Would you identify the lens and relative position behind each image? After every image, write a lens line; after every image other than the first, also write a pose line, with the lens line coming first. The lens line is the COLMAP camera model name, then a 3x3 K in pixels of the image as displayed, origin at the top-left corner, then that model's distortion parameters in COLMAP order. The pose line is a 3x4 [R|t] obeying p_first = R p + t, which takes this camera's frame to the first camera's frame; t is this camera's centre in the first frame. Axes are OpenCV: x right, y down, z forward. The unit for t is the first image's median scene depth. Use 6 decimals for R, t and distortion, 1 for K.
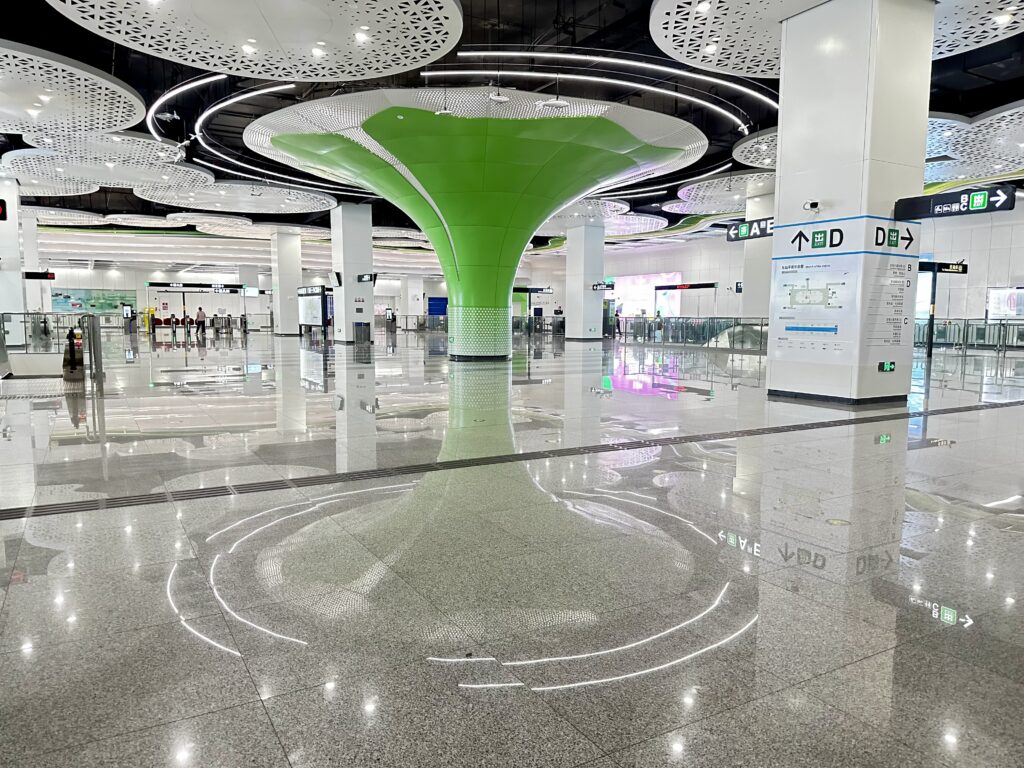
lens RADIAL K [[720.9, 0, 505.7], [0, 720.9, 388.5], [0, 0, 1]] dist [0.023953, -0.004592]
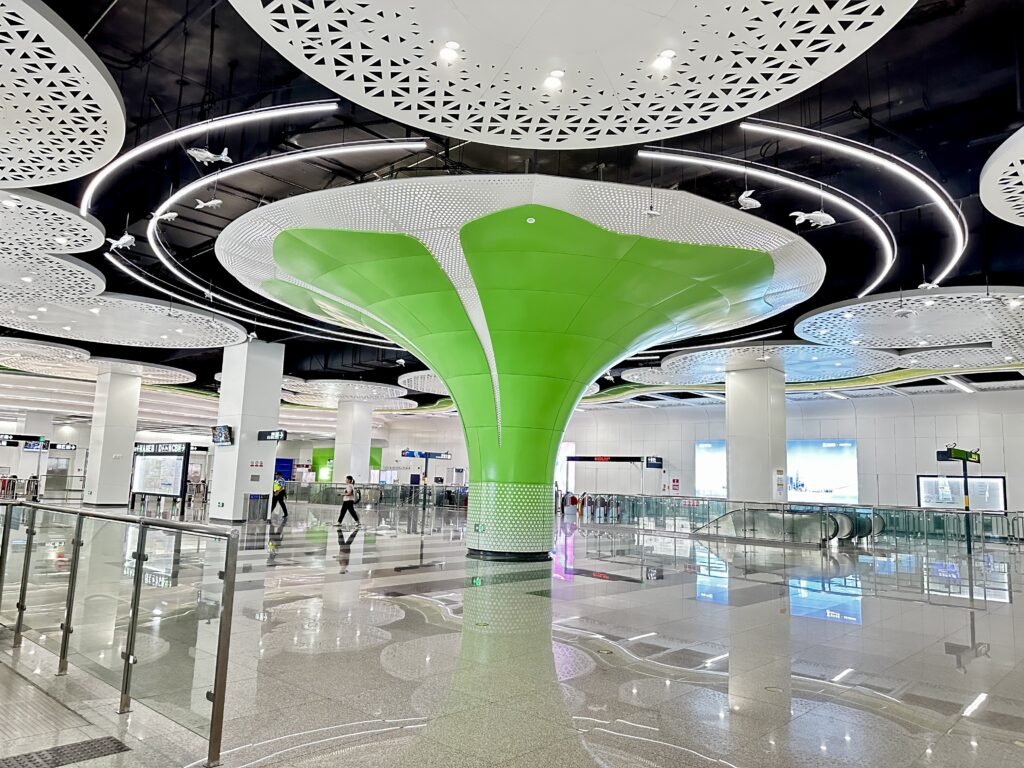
lens RADIAL K [[720.9, 0, 517.7], [0, 720.9, 382.8], [0, 0, 1]] dist [0.023953, -0.004592]
pose [[0.951465, 0.065445, 0.300717, -0.202392], [0.005513, 0.973346, -0.229275, -0.035186], [-0.307707, 0.219805, 0.925744, 0.223806]]
